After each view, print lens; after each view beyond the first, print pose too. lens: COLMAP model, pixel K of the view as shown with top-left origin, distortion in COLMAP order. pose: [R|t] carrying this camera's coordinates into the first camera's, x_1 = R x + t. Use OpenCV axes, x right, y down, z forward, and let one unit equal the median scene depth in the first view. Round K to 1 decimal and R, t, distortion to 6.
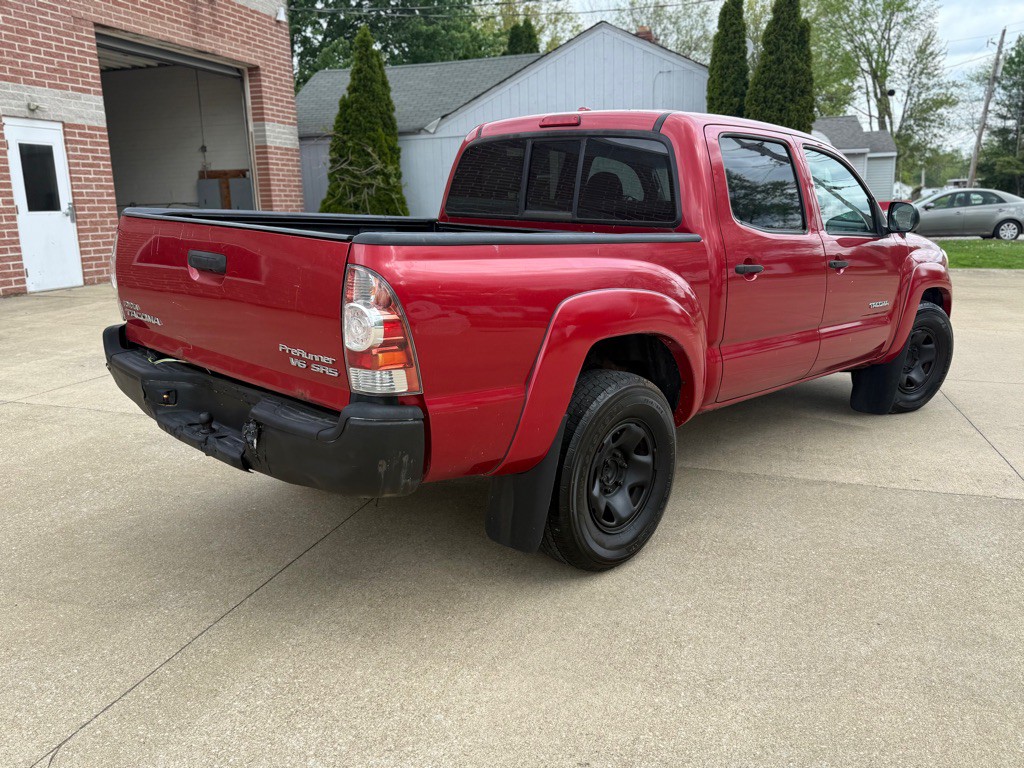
lens RADIAL K [[822.5, 0, 533.0], [0, 822.5, 393.4], [0, 0, 1]] dist [0.041056, -0.069639]
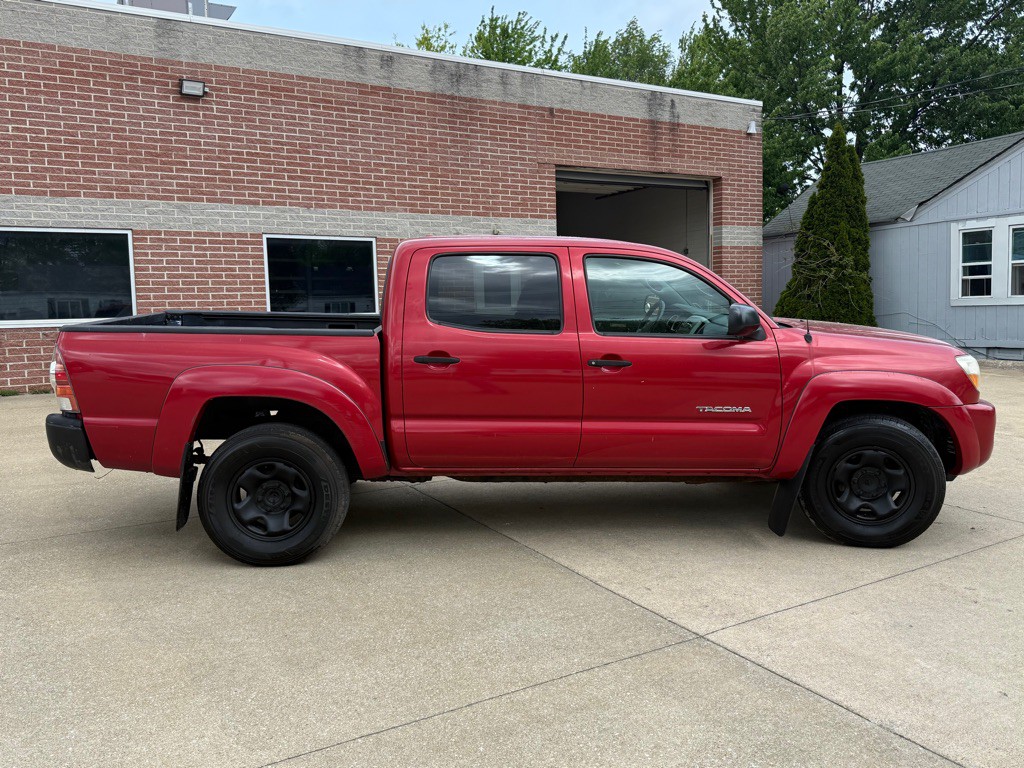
lens RADIAL K [[822.5, 0, 515.8], [0, 822.5, 390.8], [0, 0, 1]] dist [0.041056, -0.069639]
pose [[0.718021, 0.066809, -0.692808, 0.281427], [-0.142071, 0.988494, -0.051919, -0.014015], [0.681367, 0.135707, 0.719251, 0.051645]]
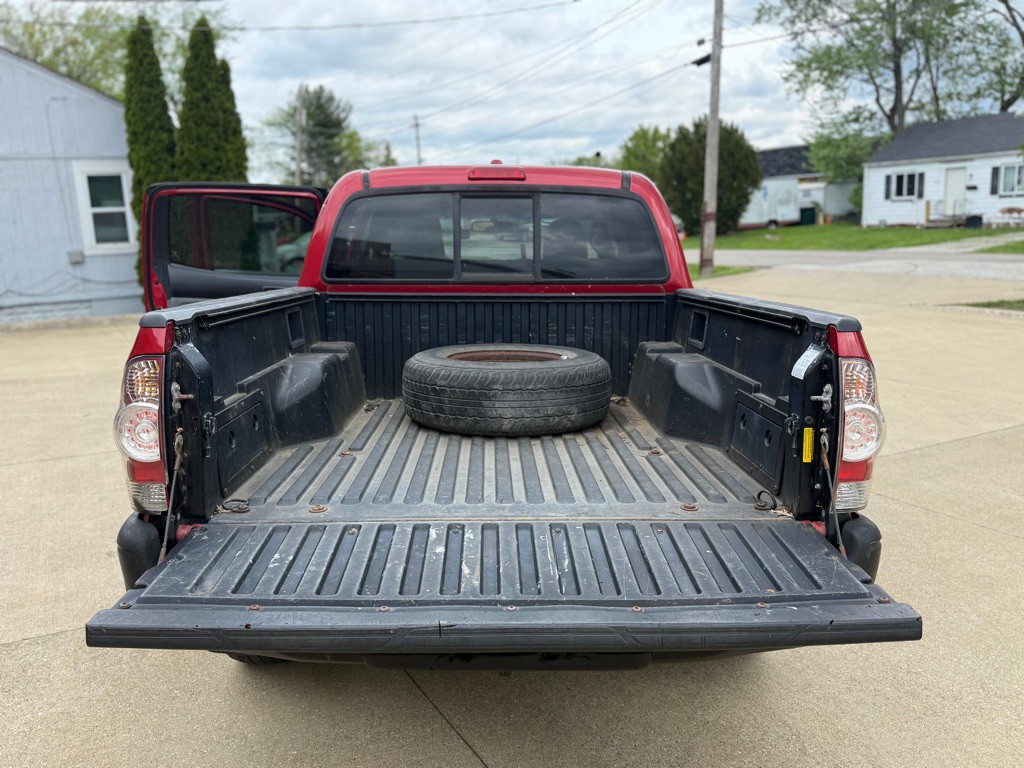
lens RADIAL K [[822.5, 0, 517.7], [0, 822.5, 381.1], [0, 0, 1]] dist [0.041056, -0.069639]
pose [[0.712986, -0.143688, 0.686298, -0.151153], [0.181141, 0.983298, 0.017684, -0.030811], [-0.677377, 0.111708, 0.727105, 0.092088]]
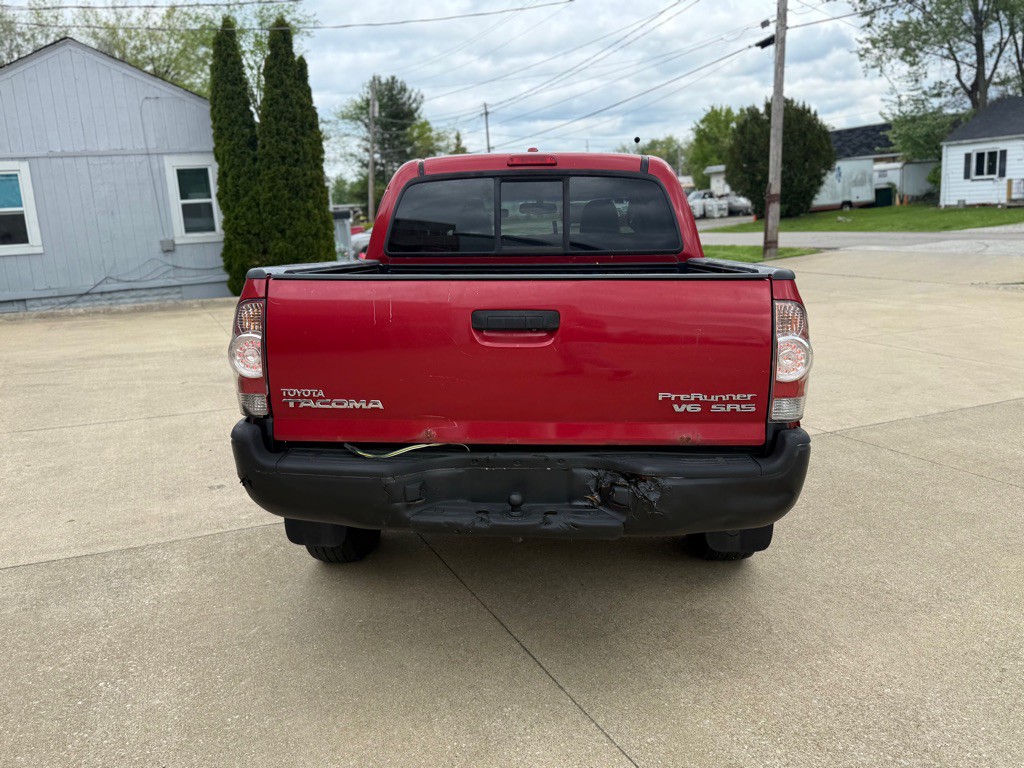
lens RADIAL K [[822.5, 0, 517.0], [0, 822.5, 380.1], [0, 0, 1]] dist [0.041056, -0.069639]
pose [[0.769092, -0.151608, 0.620896, -0.169910], [0.180690, 0.983405, 0.016307, -0.019883], [-0.613065, 0.099648, 0.783723, 0.057114]]
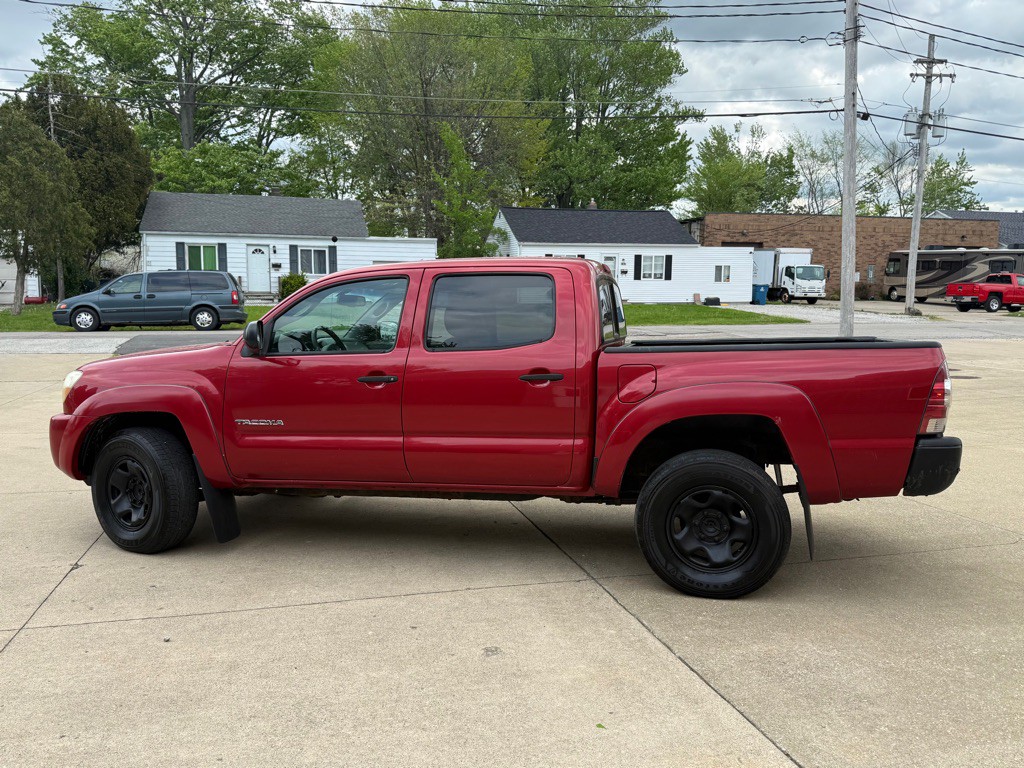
lens RADIAL K [[822.5, 0, 512.2], [0, 822.5, 365.1], [0, 0, 1]] dist [0.041056, -0.069639]
pose [[-0.496622, -0.075260, 0.864698, -0.270988], [0.187847, 0.963304, 0.191728, -0.118518], [-0.847396, 0.257647, -0.464260, 0.456493]]
